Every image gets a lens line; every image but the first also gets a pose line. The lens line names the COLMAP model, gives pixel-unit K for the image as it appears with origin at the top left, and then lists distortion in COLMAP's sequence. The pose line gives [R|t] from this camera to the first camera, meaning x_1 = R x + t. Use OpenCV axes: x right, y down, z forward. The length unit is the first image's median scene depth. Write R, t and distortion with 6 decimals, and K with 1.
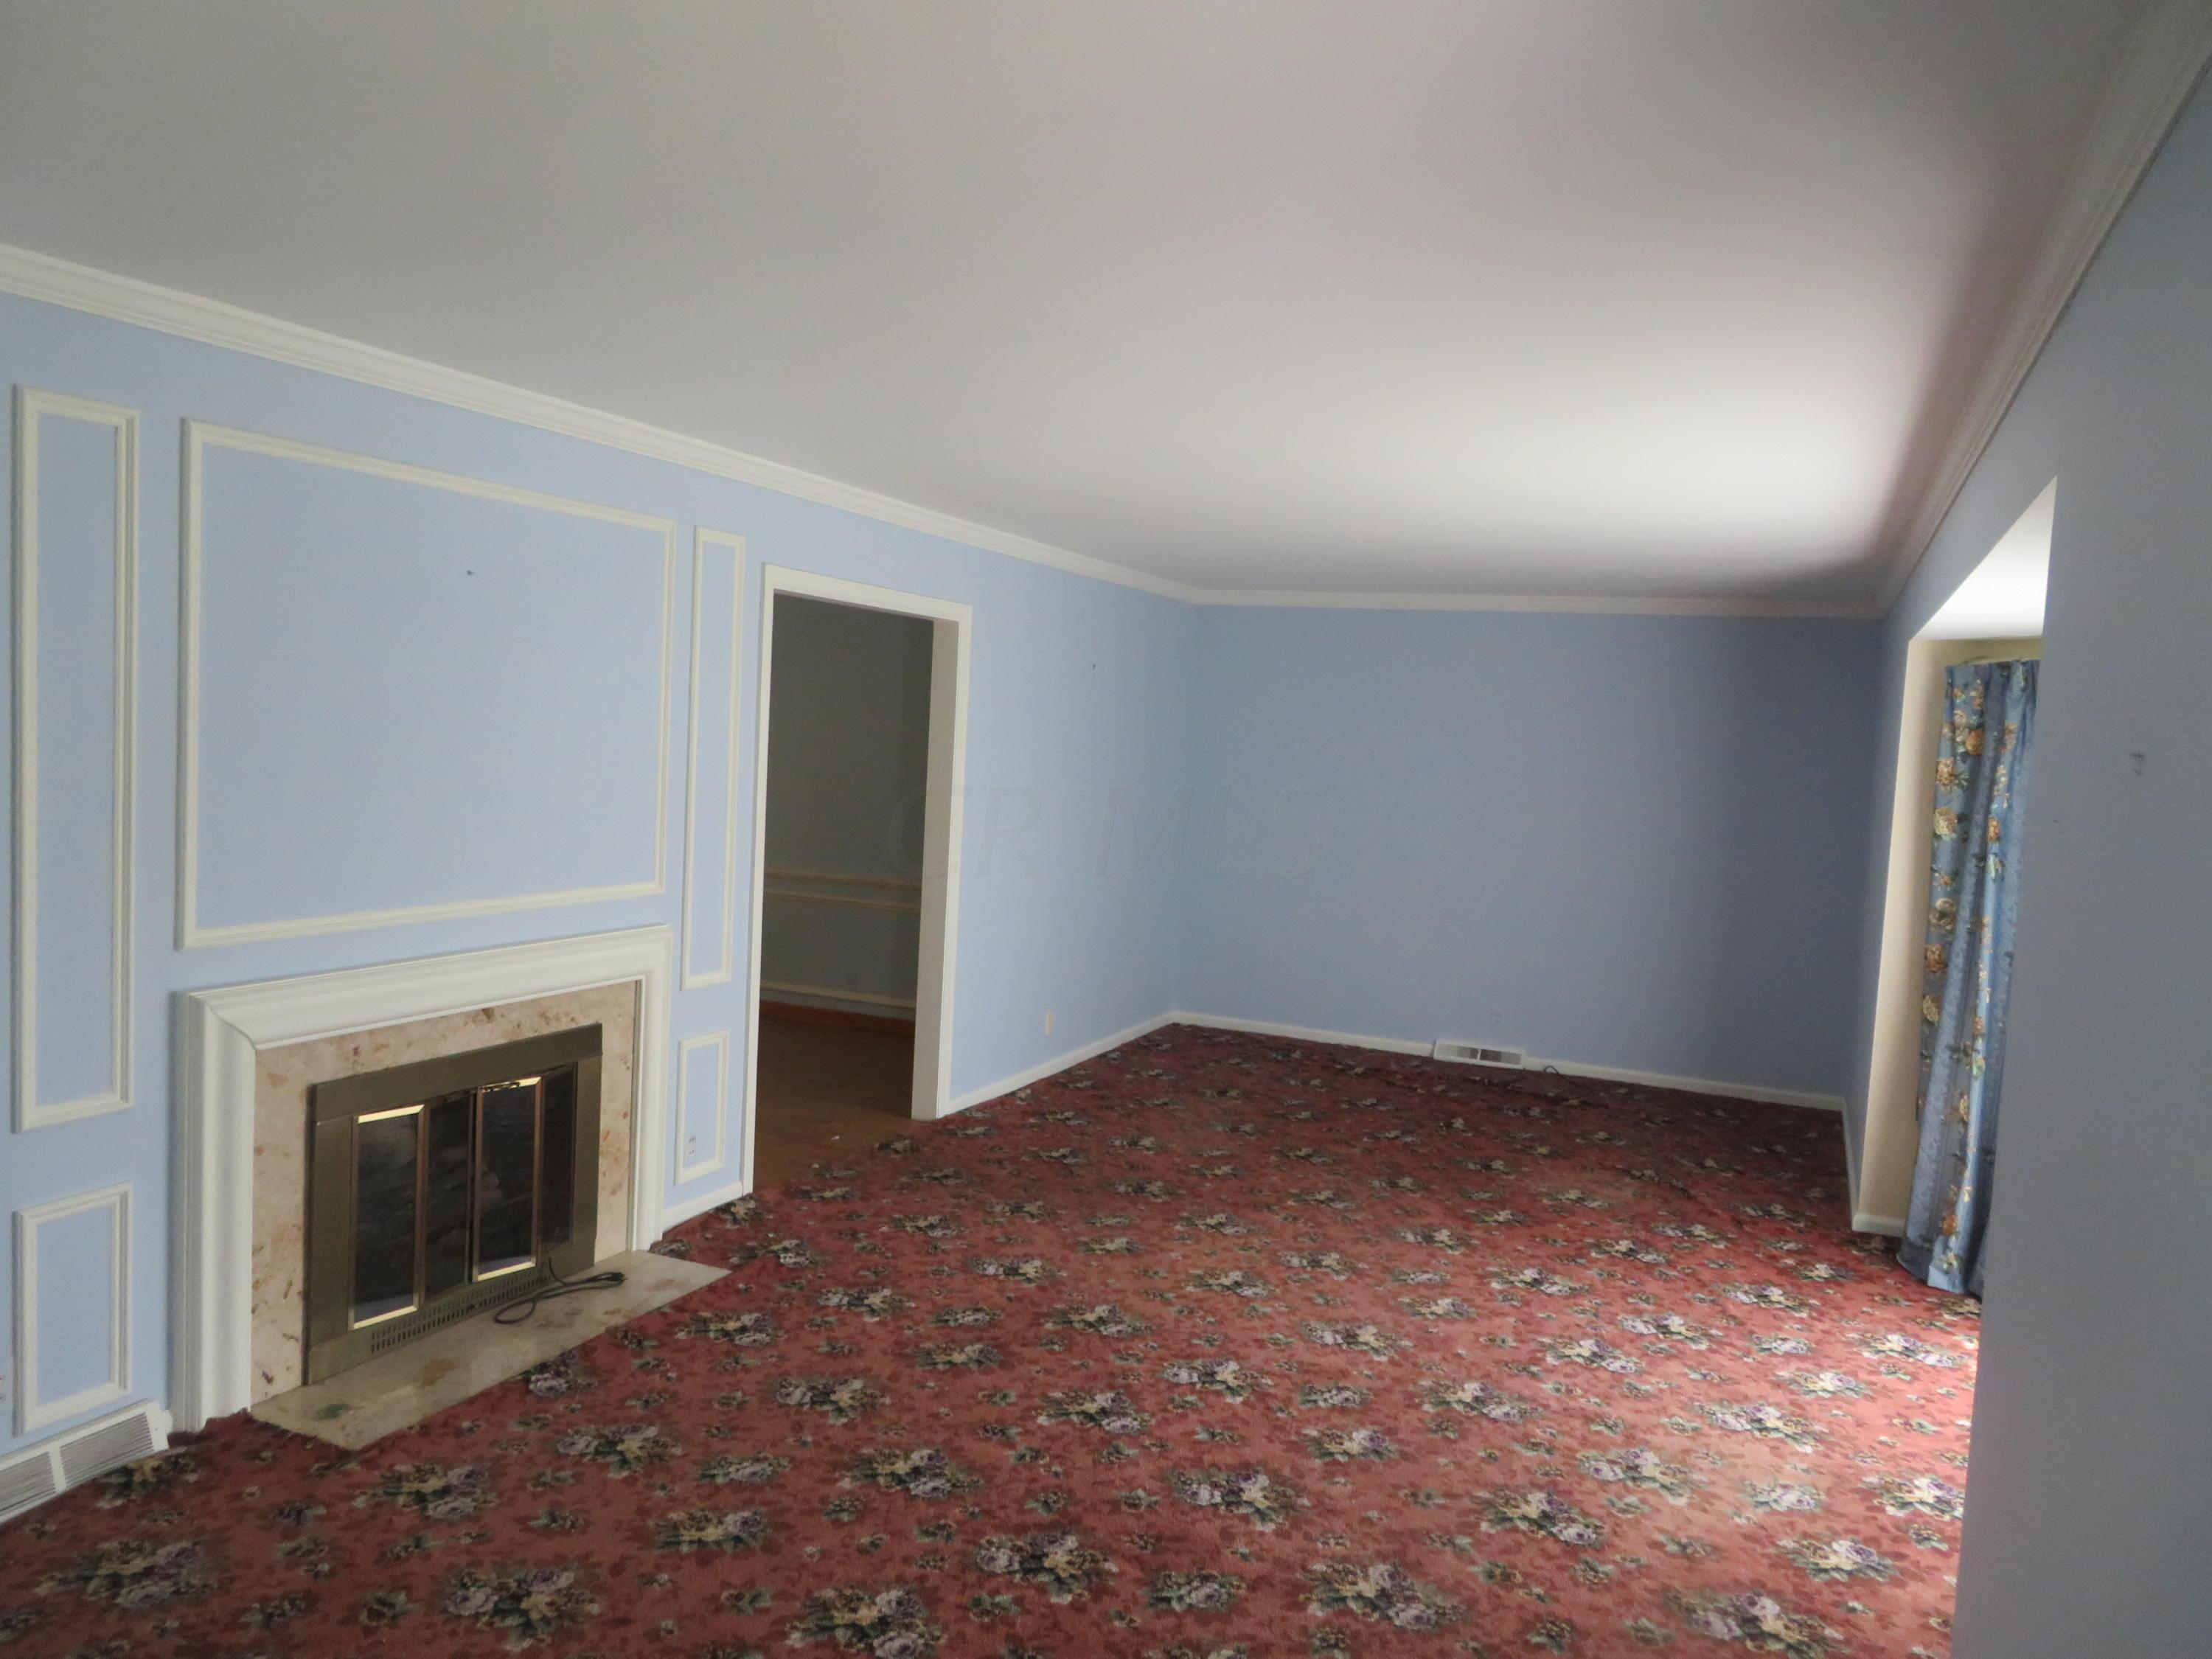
lens RADIAL K [[1587.6, 0, 1102.3], [0, 1587.6, 834.6], [0, 0, 1]] dist [-0.001926, -0.001085]
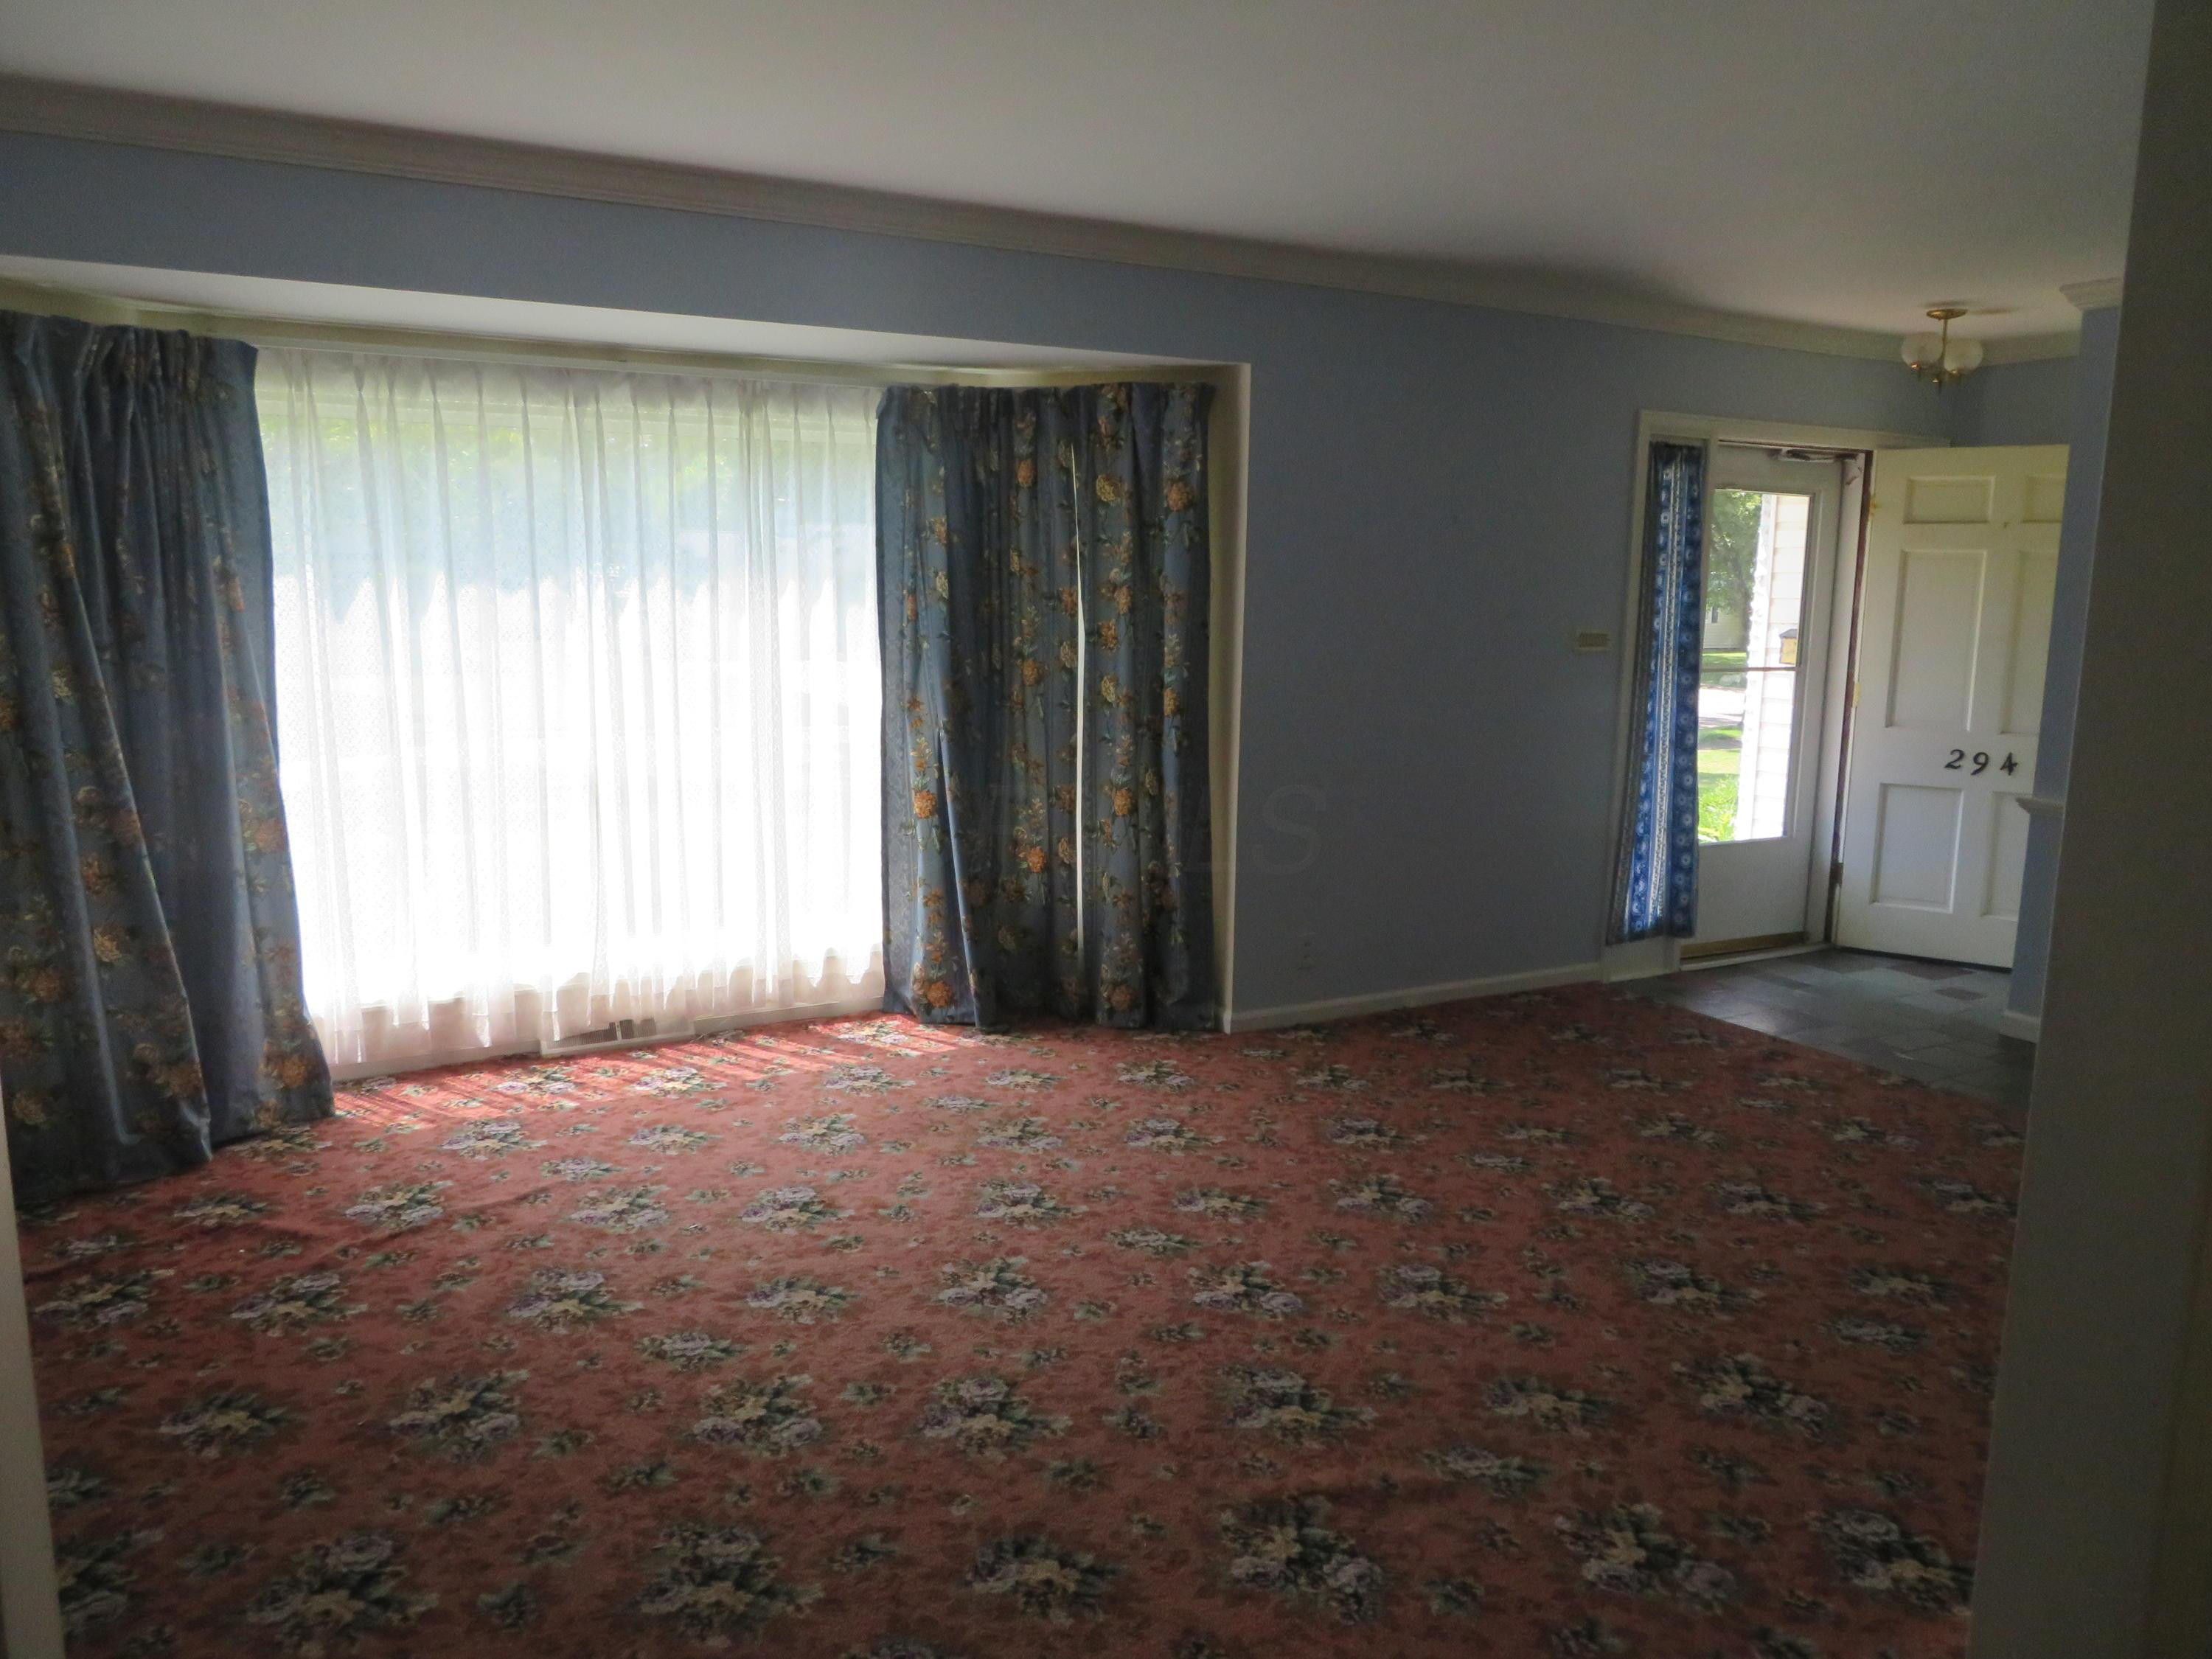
lens RADIAL K [[1587.6, 0, 1105.9], [0, 1587.6, 827.3], [0, 0, 1]] dist [-0.001926, -0.001085]
pose [[-0.798386, -0.157428, 0.581203, -0.301816], [-0.017322, 0.970824, 0.239168, -0.077353], [-0.601897, 0.180880, -0.777819, 1.613747]]
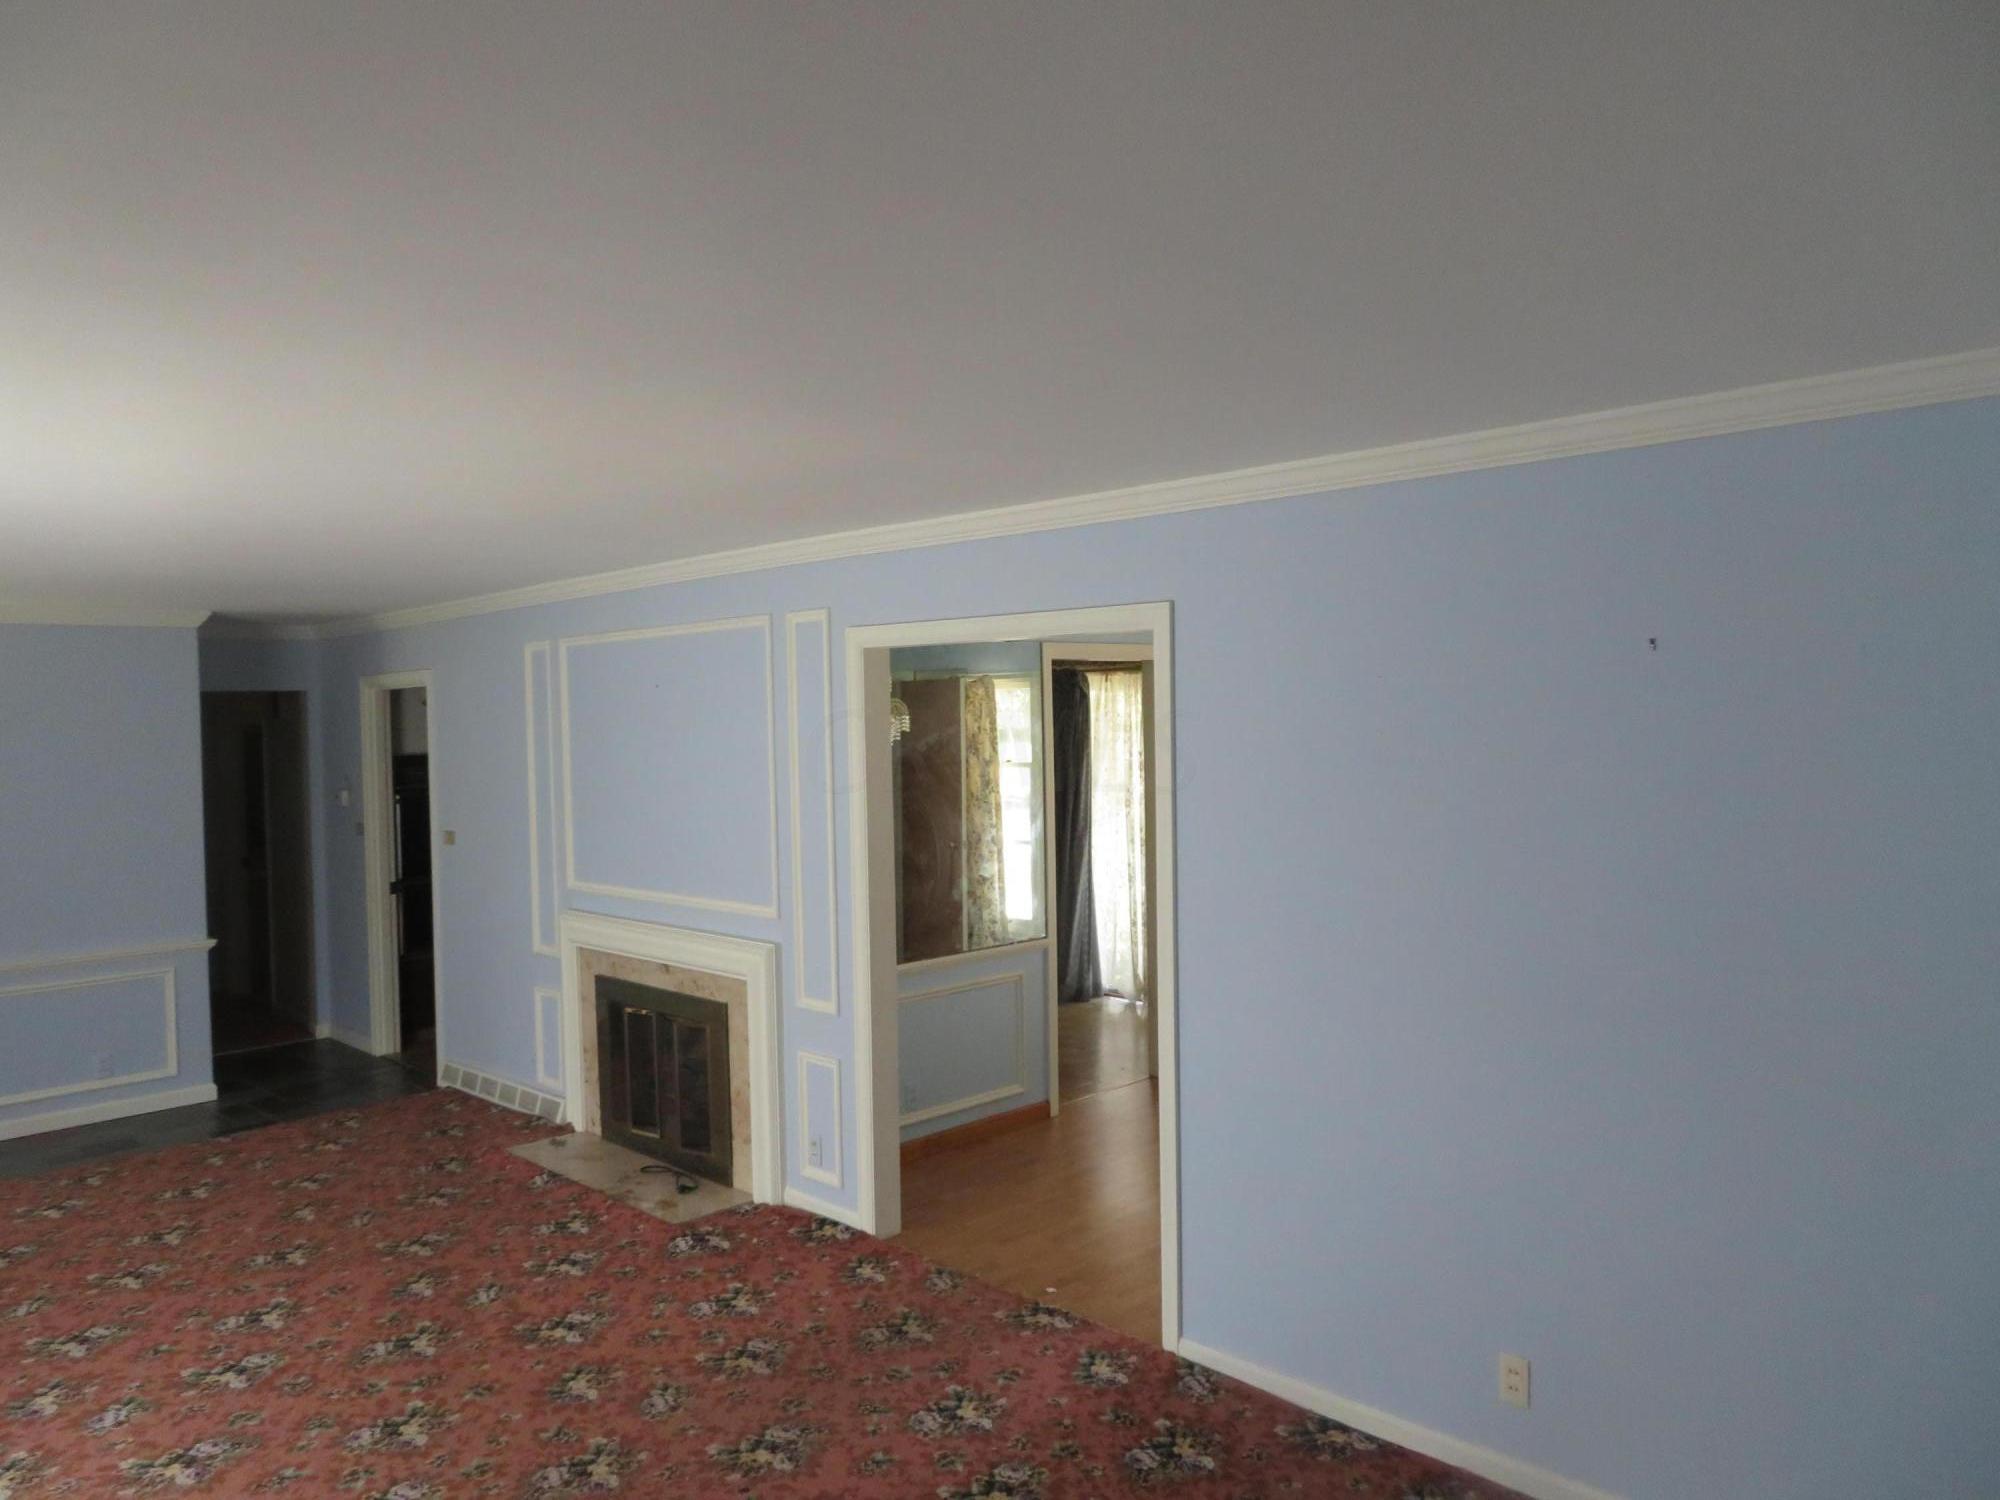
lens RADIAL K [[1435.4, 0, 992.2], [0, 1435.4, 741.2], [0, 0, 1]] dist [-0.001926, -0.001085]
pose [[-0.371096, -0.023598, -0.928295, 0.805015], [-0.057030, 0.998369, -0.002581, -0.123068], [0.926841, 0.051983, -0.371837, 1.822756]]
